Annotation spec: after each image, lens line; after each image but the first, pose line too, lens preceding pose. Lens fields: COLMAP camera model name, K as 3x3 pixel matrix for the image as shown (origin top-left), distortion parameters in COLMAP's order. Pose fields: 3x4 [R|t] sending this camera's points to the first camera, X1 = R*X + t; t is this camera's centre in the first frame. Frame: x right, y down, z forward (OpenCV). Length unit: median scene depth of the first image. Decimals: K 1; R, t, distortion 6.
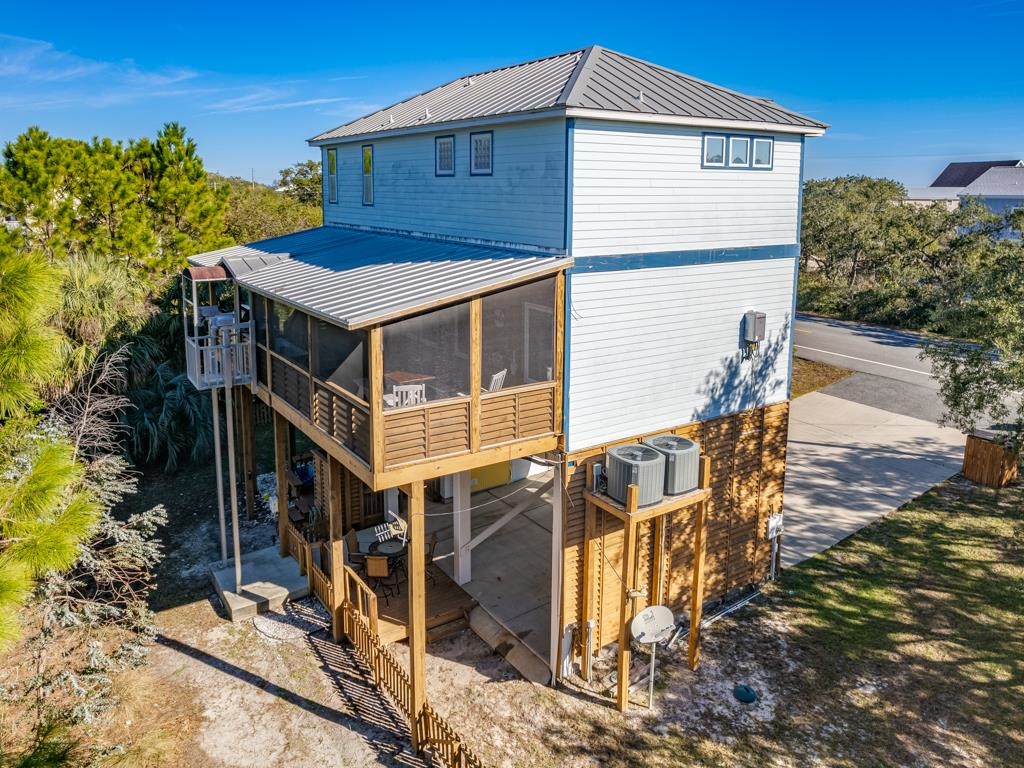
lens RADIAL K [[746.3, 0, 506.9], [0, 746.3, 387.2], [0, 0, 1]] dist [-0.029504, -0.003282]
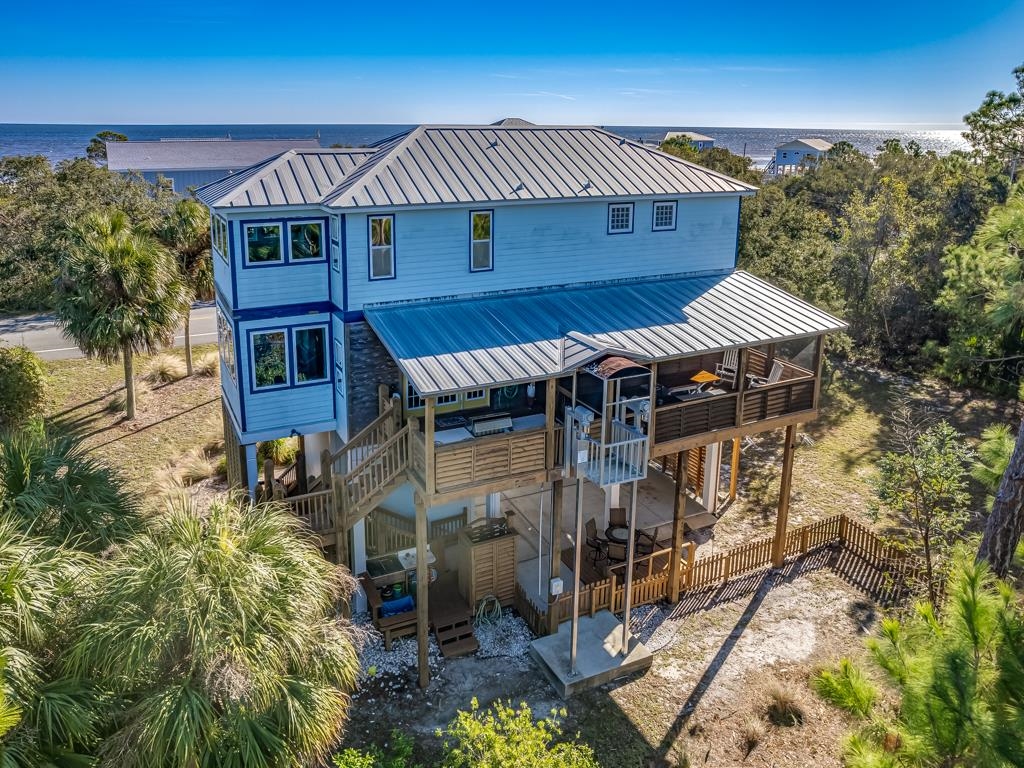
lens RADIAL K [[746.3, 0, 507.0], [0, 746.3, 380.1], [0, 0, 1]] dist [-0.029504, -0.003282]
pose [[0.108133, -0.325472, 0.939348, -1.437106], [0.251167, 0.923179, 0.290957, -0.489872], [-0.961885, 0.204471, 0.181574, 1.045250]]
